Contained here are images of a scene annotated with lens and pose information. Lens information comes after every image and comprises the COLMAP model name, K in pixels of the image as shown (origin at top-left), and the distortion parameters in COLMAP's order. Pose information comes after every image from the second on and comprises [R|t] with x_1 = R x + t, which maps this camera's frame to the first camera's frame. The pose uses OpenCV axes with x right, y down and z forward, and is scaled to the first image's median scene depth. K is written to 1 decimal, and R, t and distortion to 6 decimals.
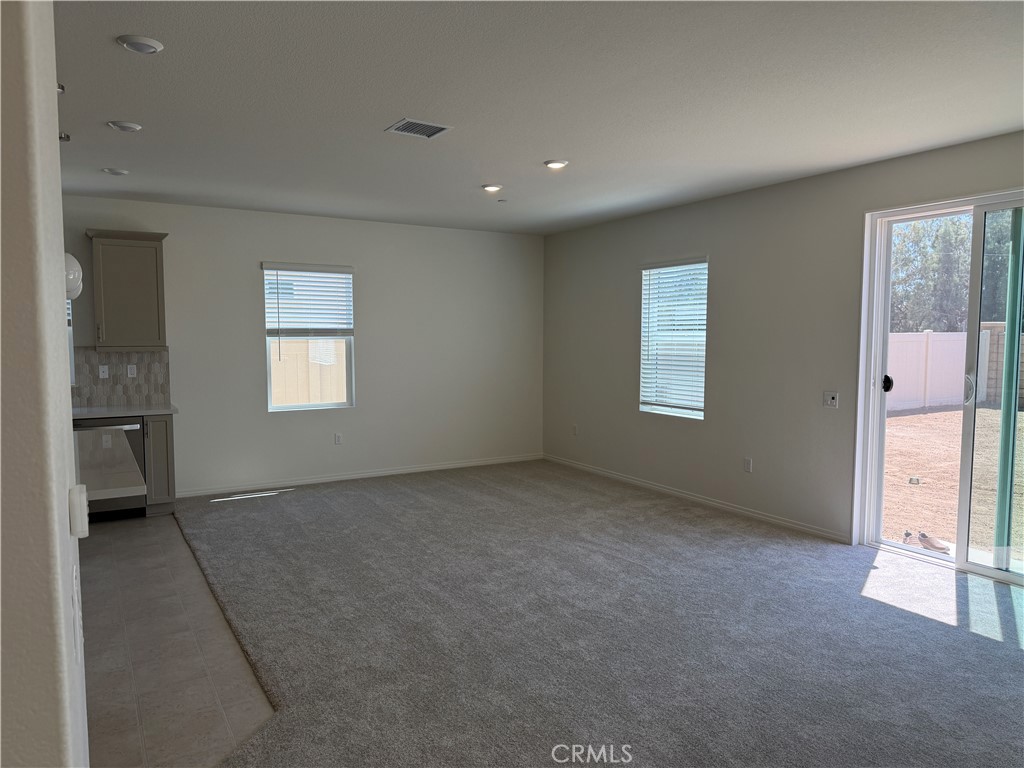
lens RADIAL K [[729.8, 0, 529.2], [0, 729.8, 381.2], [0, 0, 1]] dist [0.025065, -0.012864]
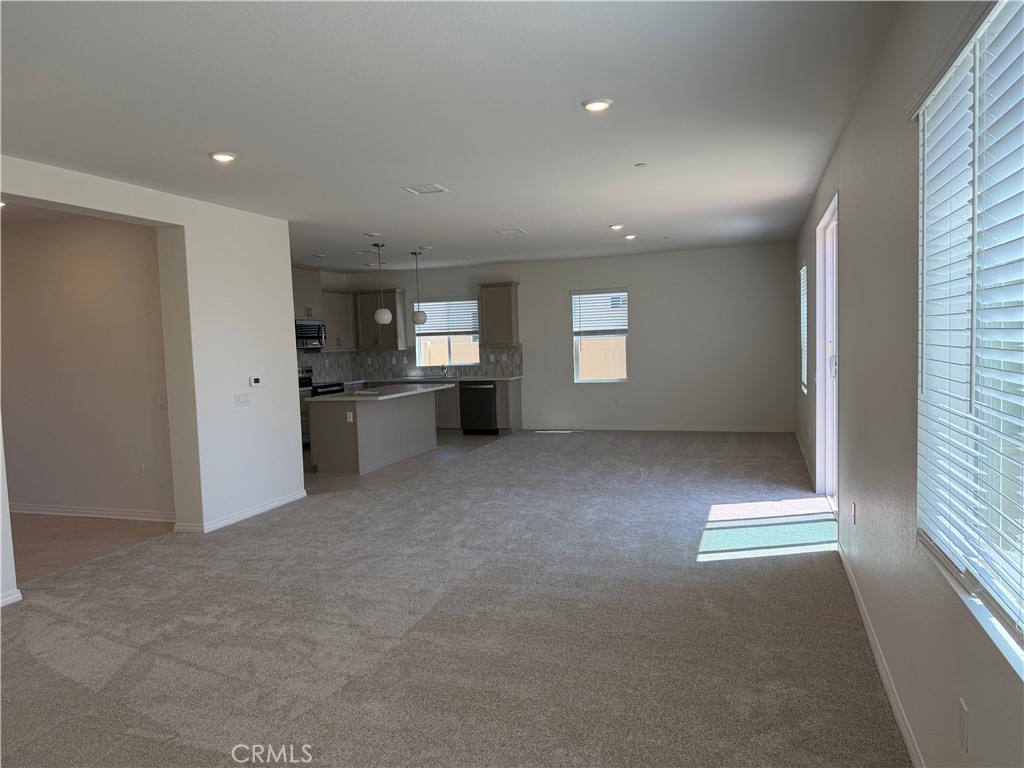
lens RADIAL K [[729.8, 0, 512.3], [0, 729.8, 387.6], [0, 0, 1]] dist [0.025065, -0.012864]
pose [[0.639751, 0.027545, -0.768088, 0.872680], [-0.013968, 0.999609, 0.024213, 0.017302], [0.768455, -0.004762, 0.639886, -0.155199]]
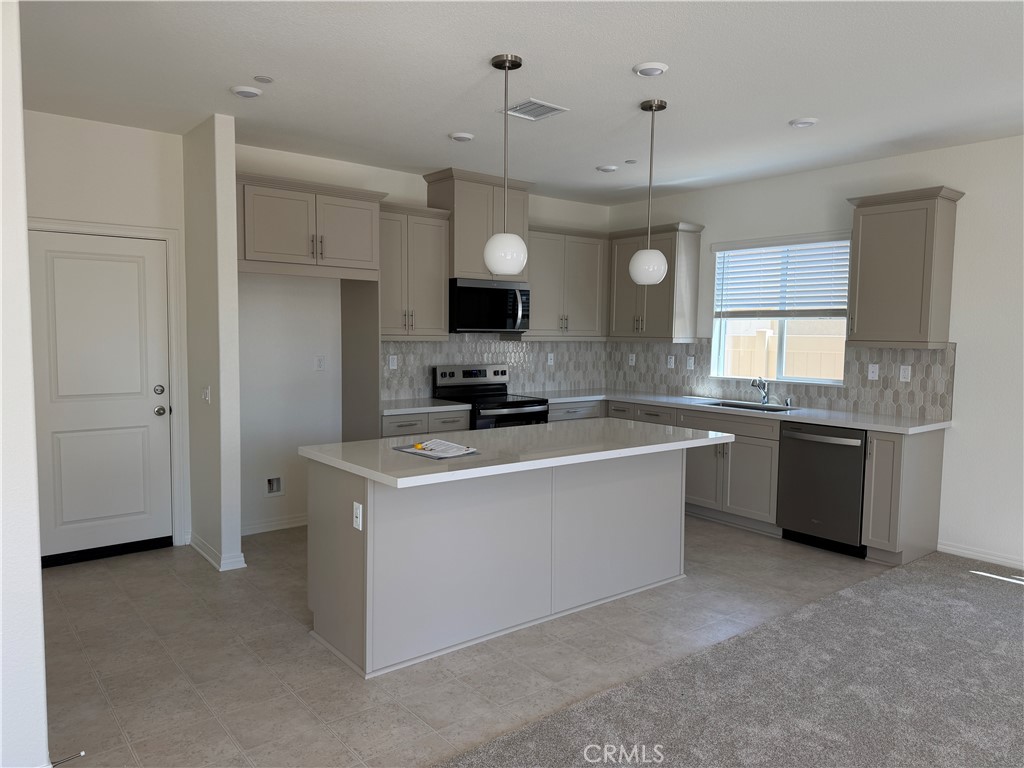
lens RADIAL K [[729.8, 0, 508.0], [0, 729.8, 380.4], [0, 0, 1]] dist [0.025065, -0.012864]
pose [[0.114712, 0.067131, -0.991128, 0.181360], [-0.074703, 0.995472, 0.058779, -0.020626], [0.990586, 0.067297, 0.119207, 0.486527]]
